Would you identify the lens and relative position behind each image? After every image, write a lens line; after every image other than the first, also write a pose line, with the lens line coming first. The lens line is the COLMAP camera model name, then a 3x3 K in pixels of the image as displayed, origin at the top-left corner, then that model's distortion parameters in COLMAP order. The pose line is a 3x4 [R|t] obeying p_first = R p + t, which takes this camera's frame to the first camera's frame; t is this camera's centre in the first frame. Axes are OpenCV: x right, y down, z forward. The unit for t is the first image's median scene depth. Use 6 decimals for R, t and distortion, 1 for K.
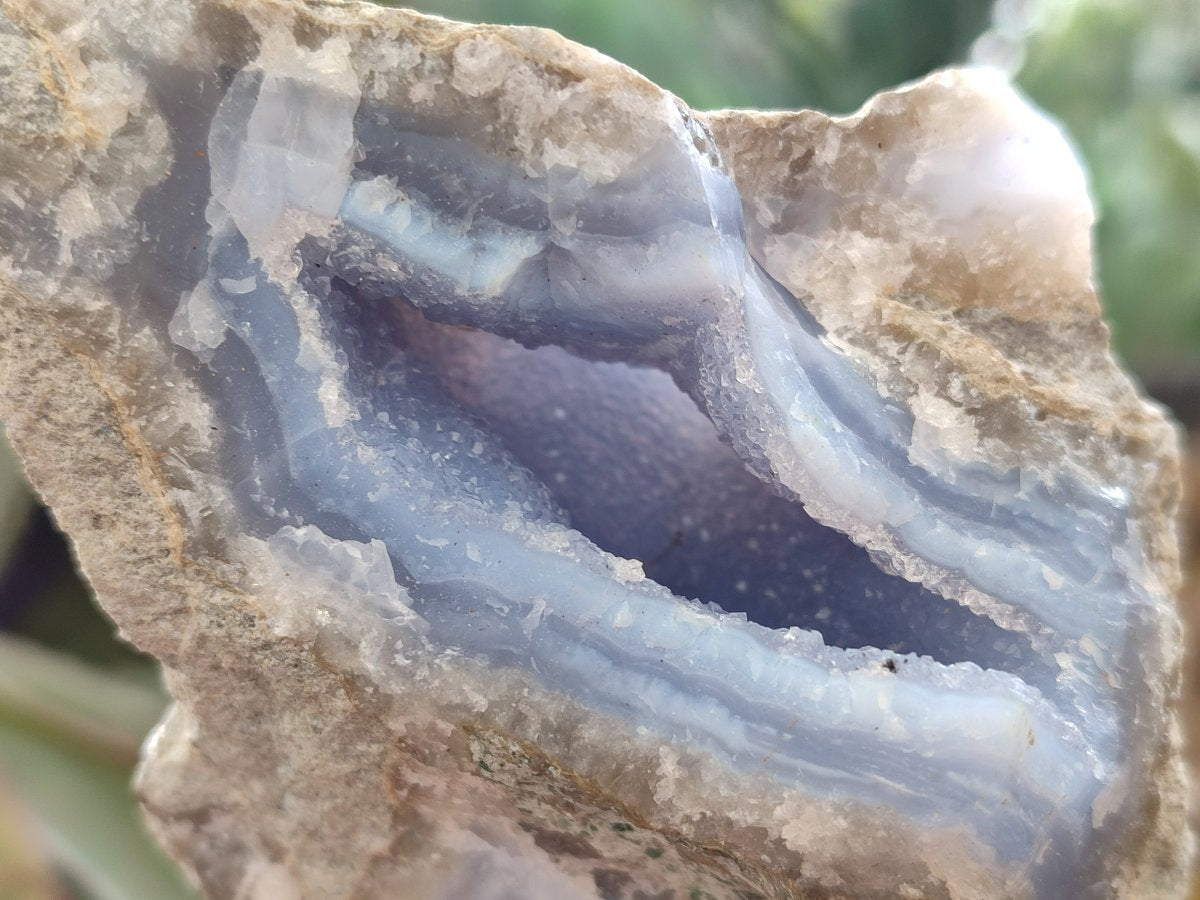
lens RADIAL K [[1769.3, 0, 600.0], [0, 1769.3, 450.0], [0, 0, 1]] dist [0.222137, -1.655560]
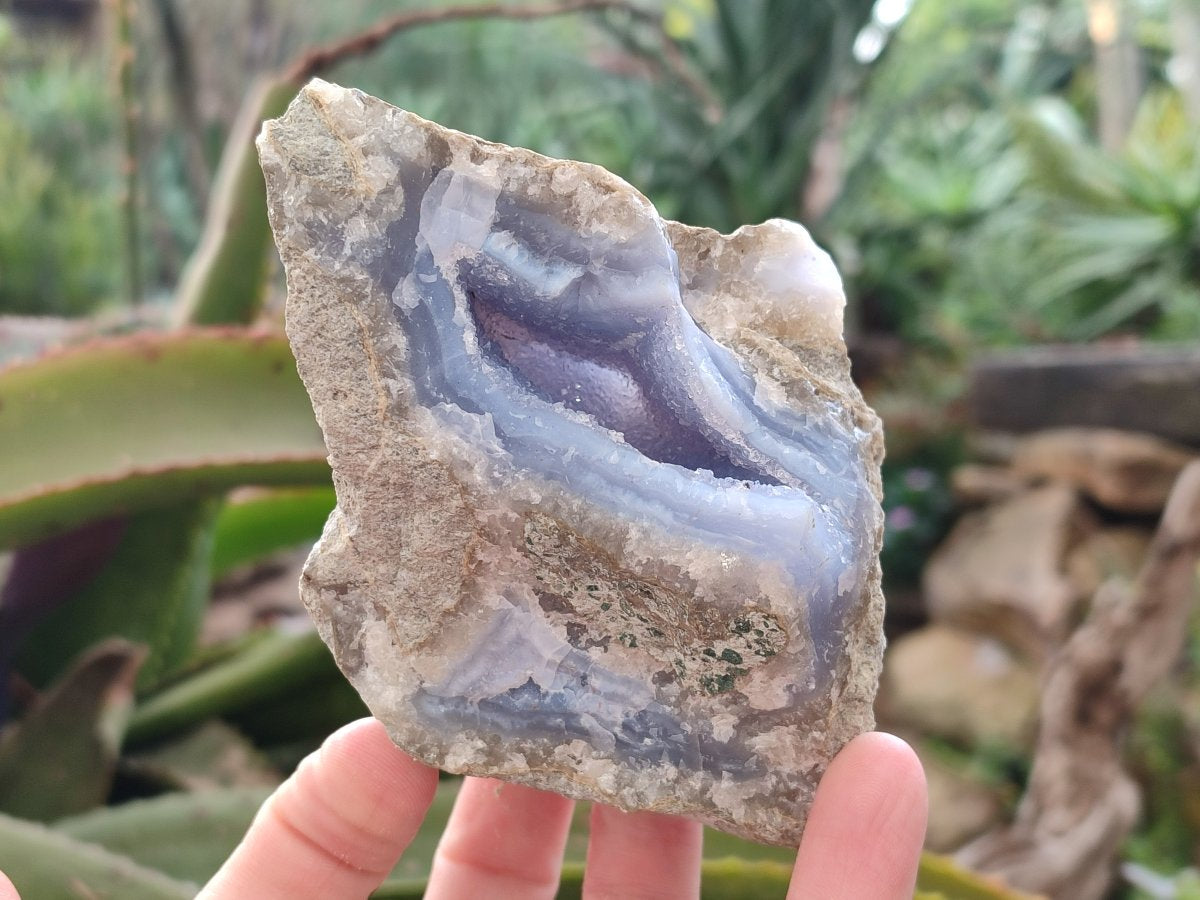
lens RADIAL K [[1636.7, 0, 585.2], [0, 1636.7, 449.6], [0, 0, 1]] dist [0.165230, -0.024773]
pose [[0.985080, 0.085275, 0.149487, -0.283929], [-0.062647, 0.986694, -0.150032, 0.350316], [-0.160292, 0.138429, 0.977315, -0.757063]]
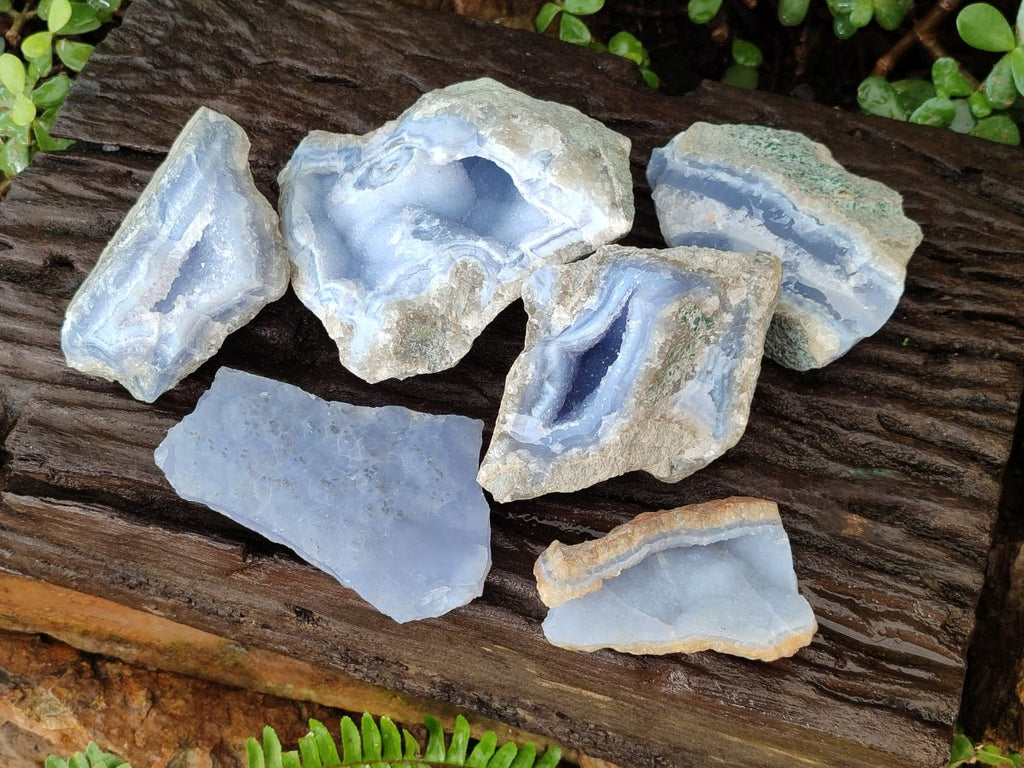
lens RADIAL K [[1509.8, 0, 512.0], [0, 1509.8, 384.0], [0, 0, 1]] dist [0.222137, -1.655560]
pose [[0.074522, -0.996739, -0.030942, 0.084671], [0.974723, 0.079360, -0.208848, 0.692337], [0.210623, -0.014596, 0.977458, -3.261846]]
